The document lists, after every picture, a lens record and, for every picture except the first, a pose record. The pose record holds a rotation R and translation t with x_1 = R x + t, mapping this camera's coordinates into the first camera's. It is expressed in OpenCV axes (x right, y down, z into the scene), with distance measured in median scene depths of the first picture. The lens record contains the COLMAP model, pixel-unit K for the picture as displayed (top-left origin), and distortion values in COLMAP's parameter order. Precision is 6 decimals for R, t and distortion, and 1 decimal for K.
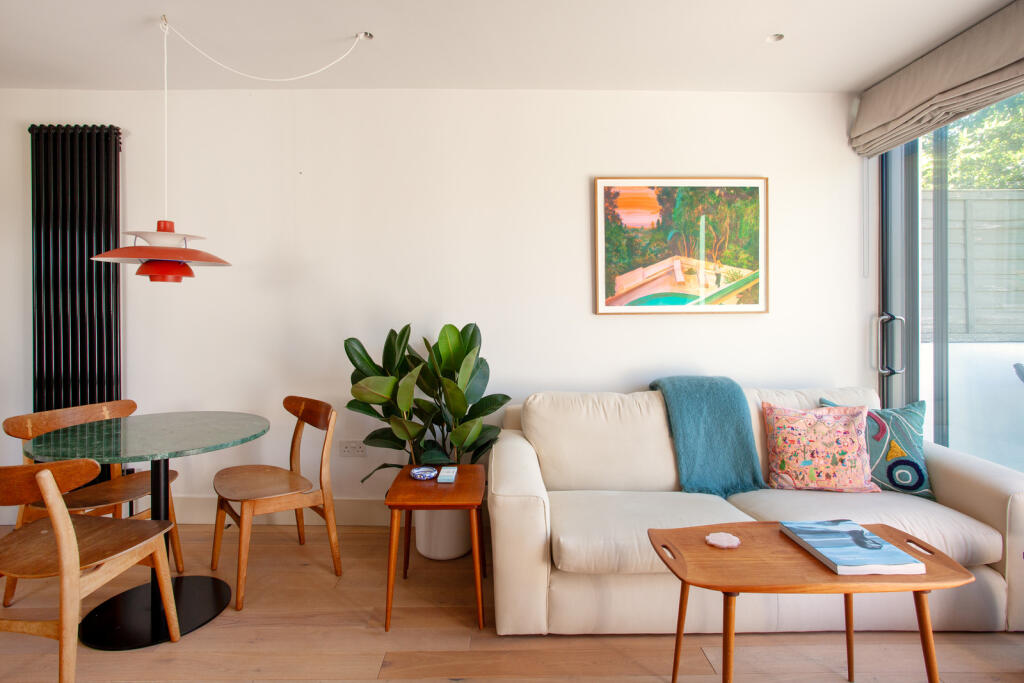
lens RADIAL K [[518.9, 0, 409.1], [0, 518.9, 297.6], [0, 0, 1]] dist [0.001936, 0.000838]
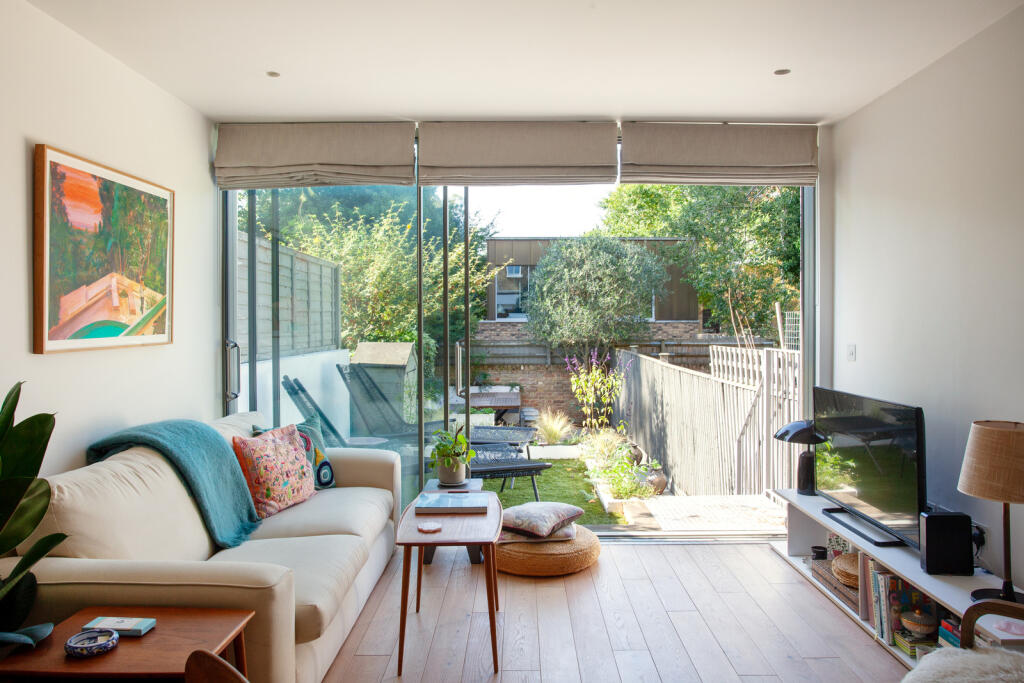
lens RADIAL K [[751.8, 0, 512.0], [0, 751.8, 341.5], [0, 0, 1]] dist [-0.038249, 0.007999]
pose [[0.019605, -0.026709, 0.999451, -0.741391], [-0.008109, 0.999606, 0.026872, -0.017094], [-0.999775, -0.008632, 0.019380, 0.509521]]
